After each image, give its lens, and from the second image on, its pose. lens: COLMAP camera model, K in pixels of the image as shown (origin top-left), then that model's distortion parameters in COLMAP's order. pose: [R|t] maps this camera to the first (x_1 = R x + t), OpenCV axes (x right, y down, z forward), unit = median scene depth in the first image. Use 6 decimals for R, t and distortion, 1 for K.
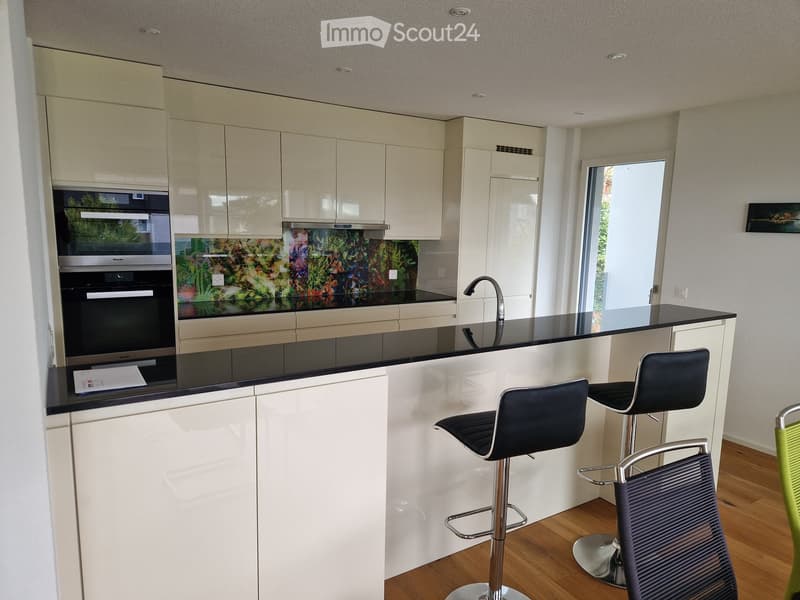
lens RADIAL K [[538.2, 0, 404.0], [0, 538.2, 300.7], [0, 0, 1]] dist [0.055407, -0.001878]
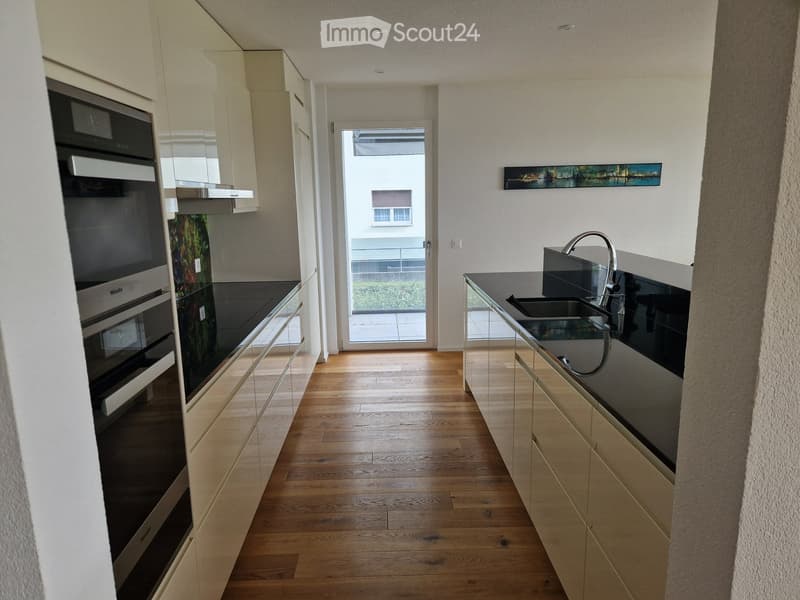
lens RADIAL K [[538.2, 0, 395.7], [0, 538.2, 299.6], [0, 0, 1]] dist [0.055407, -0.001878]
pose [[0.529204, -0.193637, 0.826104, -0.552619], [0.154470, 0.979328, 0.130599, -0.066818], [-0.834315, 0.058495, 0.548176, 0.462549]]
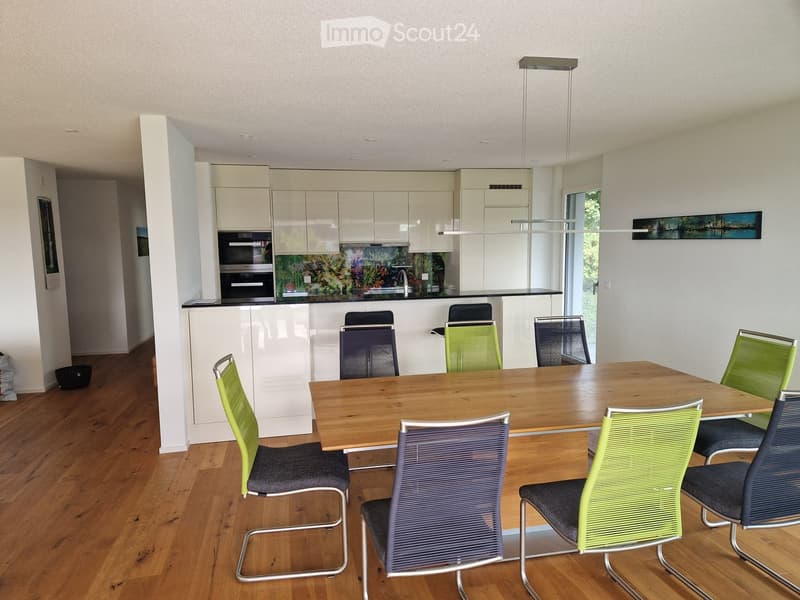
lens RADIAL K [[538.2, 0, 395.1], [0, 538.2, 302.1], [0, 0, 1]] dist [0.055407, -0.001878]
pose [[0.940041, 0.001530, -0.341057, 0.457051], [-0.012853, 0.999439, -0.030943, 0.075376], [0.340818, 0.033471, 0.939533, -0.449982]]
